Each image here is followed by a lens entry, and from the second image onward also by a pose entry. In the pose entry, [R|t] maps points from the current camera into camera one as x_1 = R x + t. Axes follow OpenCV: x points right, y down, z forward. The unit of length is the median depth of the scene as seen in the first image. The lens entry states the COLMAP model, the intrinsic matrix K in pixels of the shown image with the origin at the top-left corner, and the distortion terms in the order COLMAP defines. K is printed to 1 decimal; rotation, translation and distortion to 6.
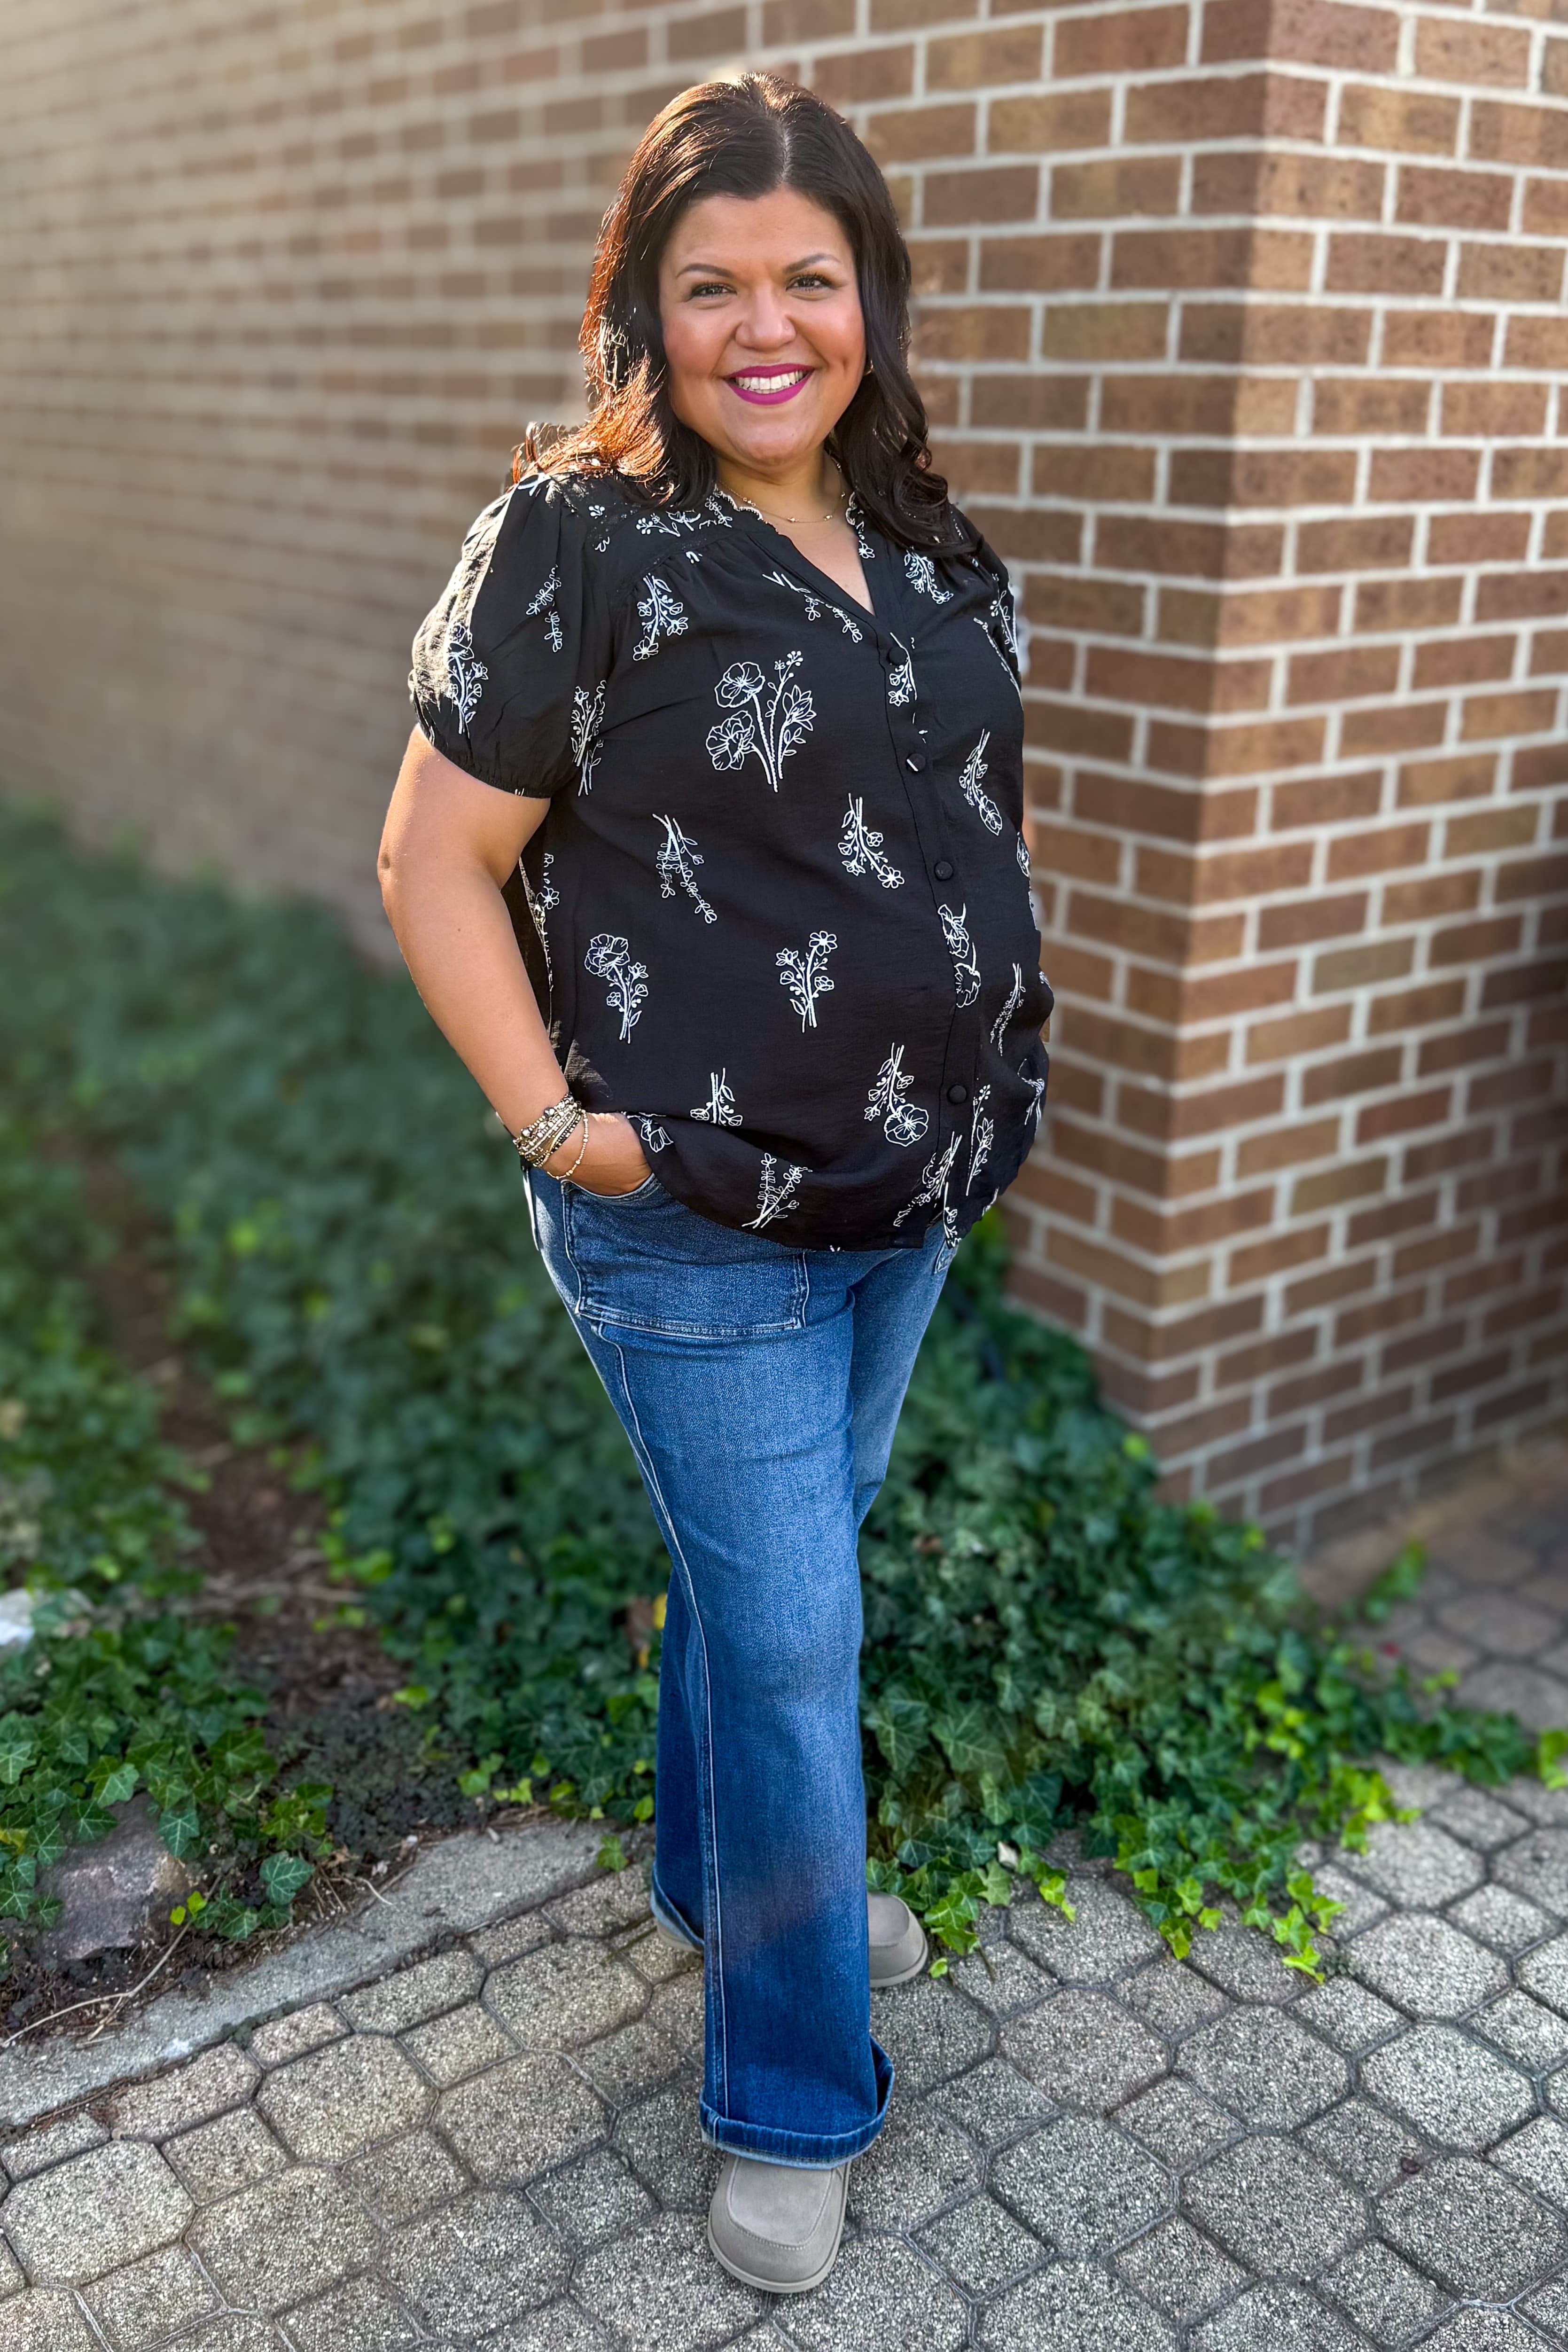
lens RADIAL K [[2254.2, 0, 831.5], [0, 2254.2, 1165.2], [0, 0, 1]] dist [0.131632, -0.329013]
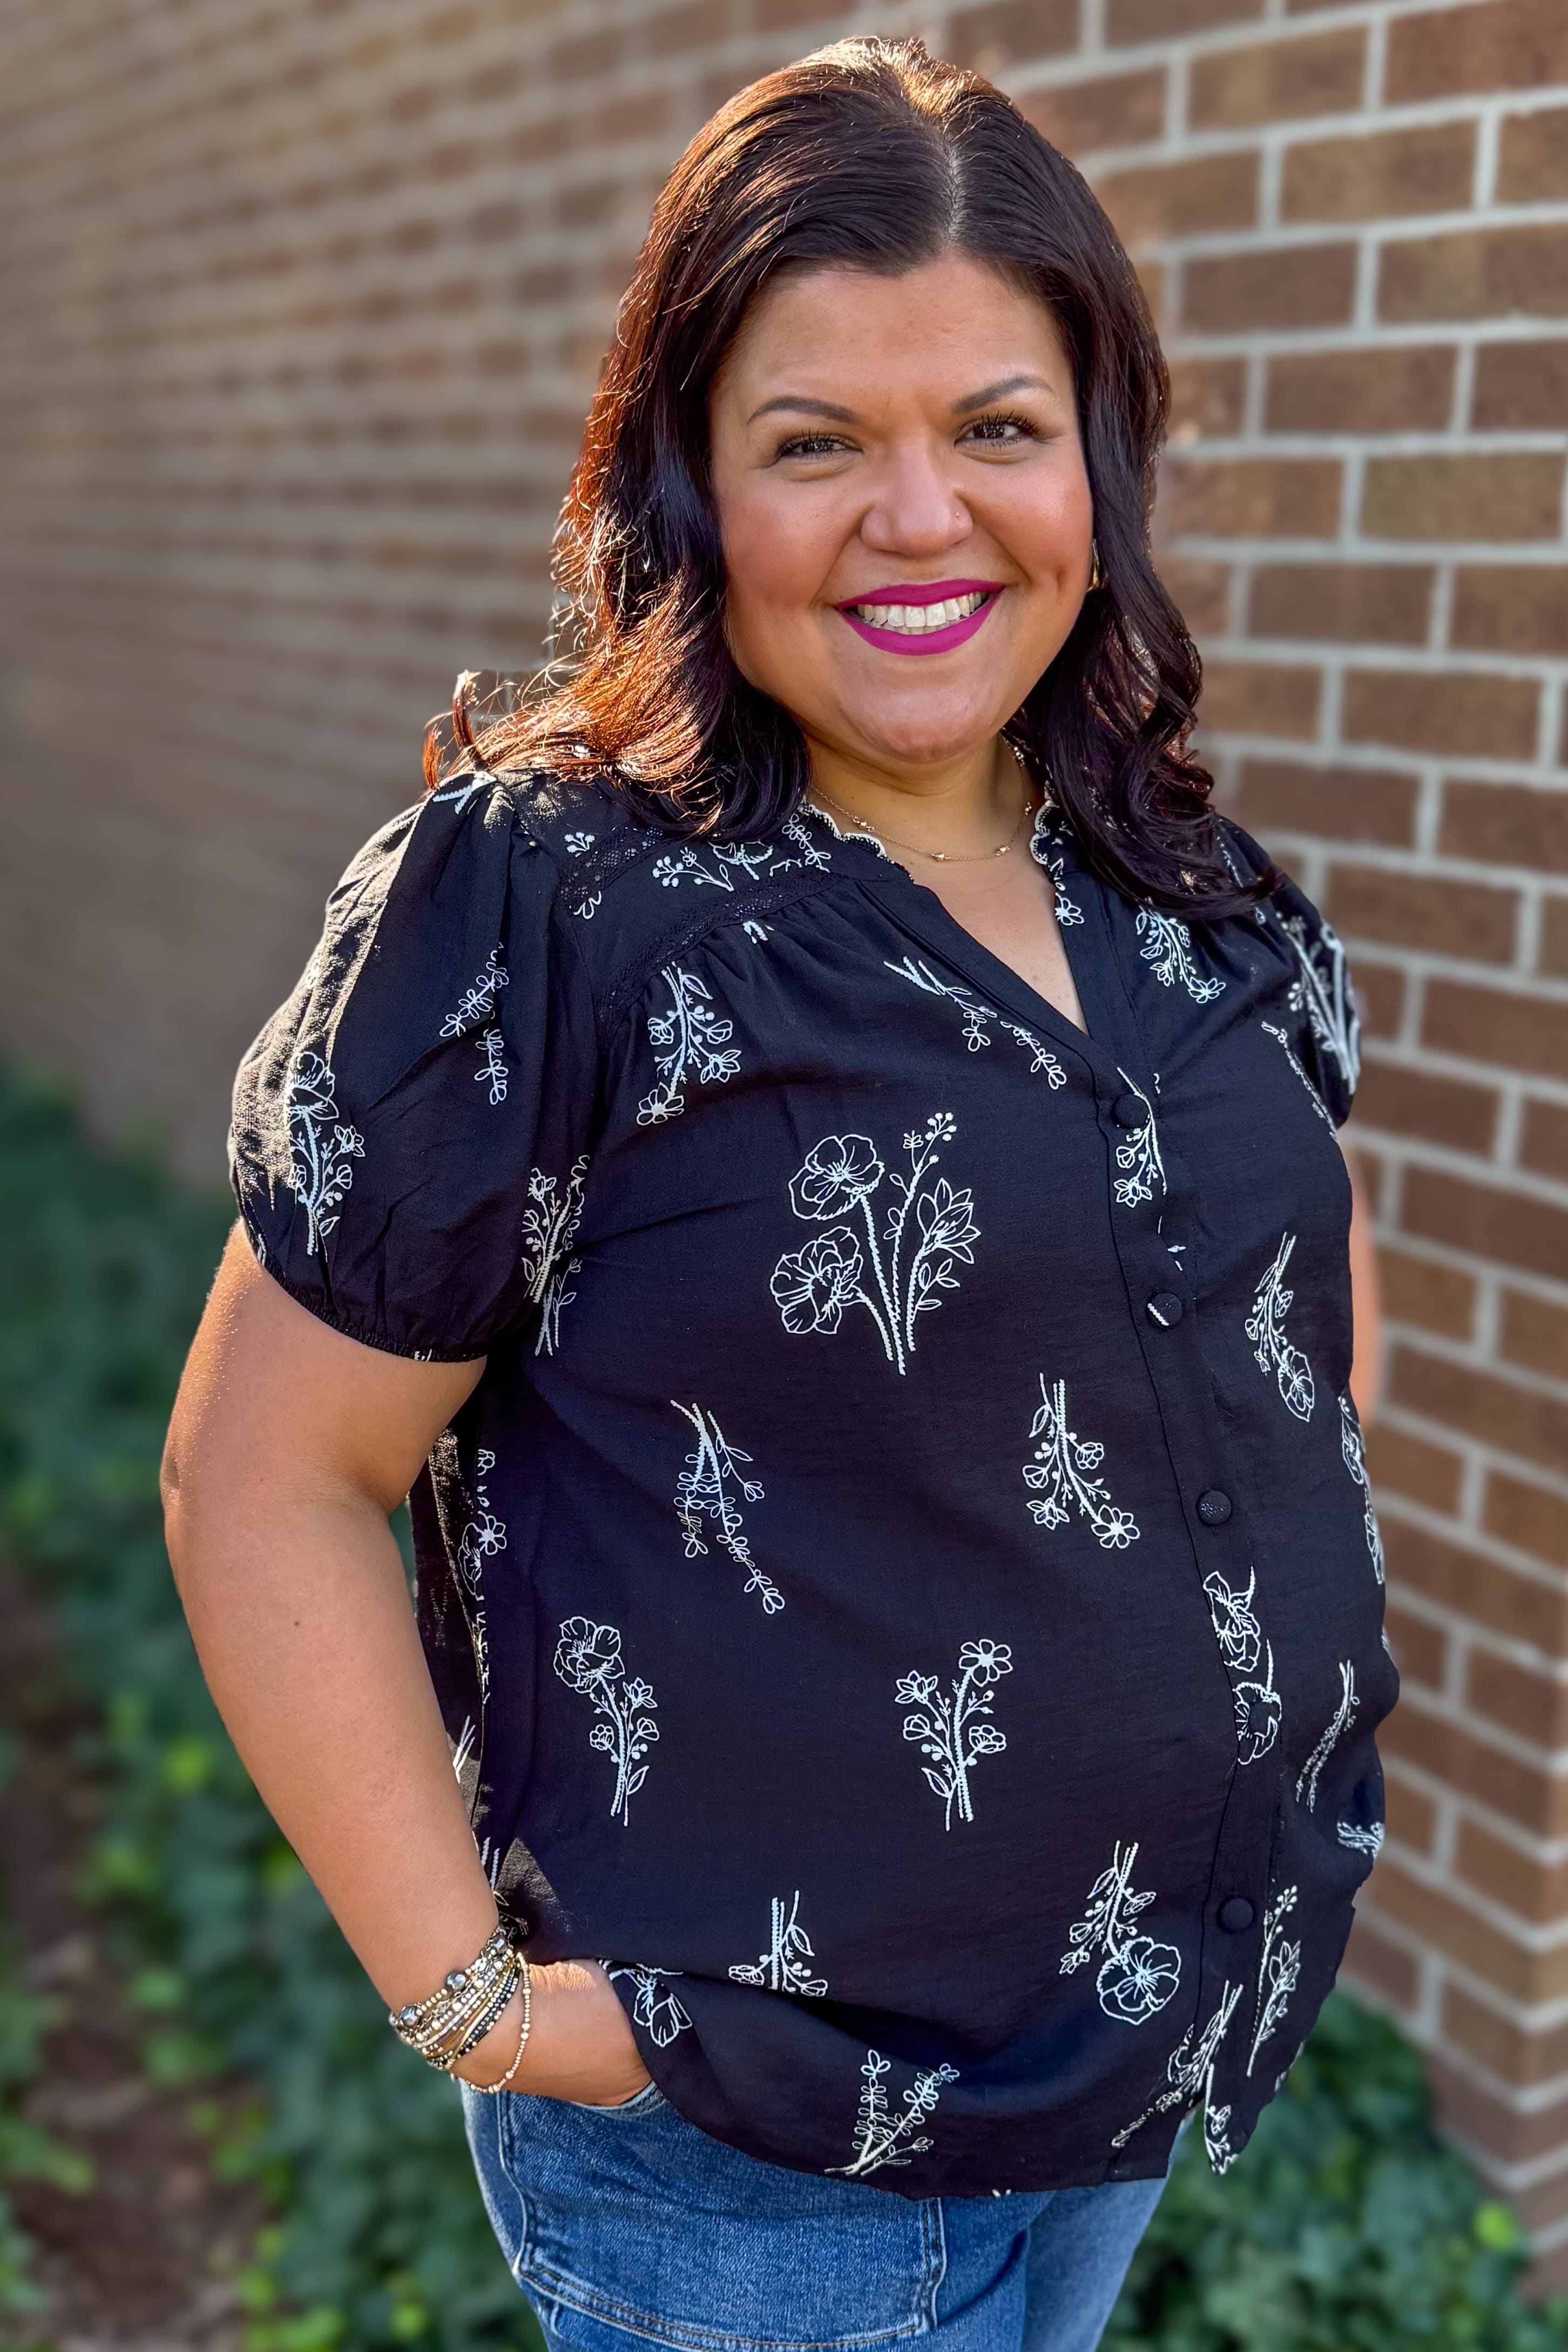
lens RADIAL K [[2430.3, 0, 955.0], [0, 2430.3, 1283.5], [0, 0, 1]] dist [0.178016, -0.332843]
pose [[0.999091, 0.012862, -0.040631, 0.008496], [-0.014242, 0.999325, -0.033851, -0.123571], [0.040168, 0.034399, 0.998601, 0.319062]]
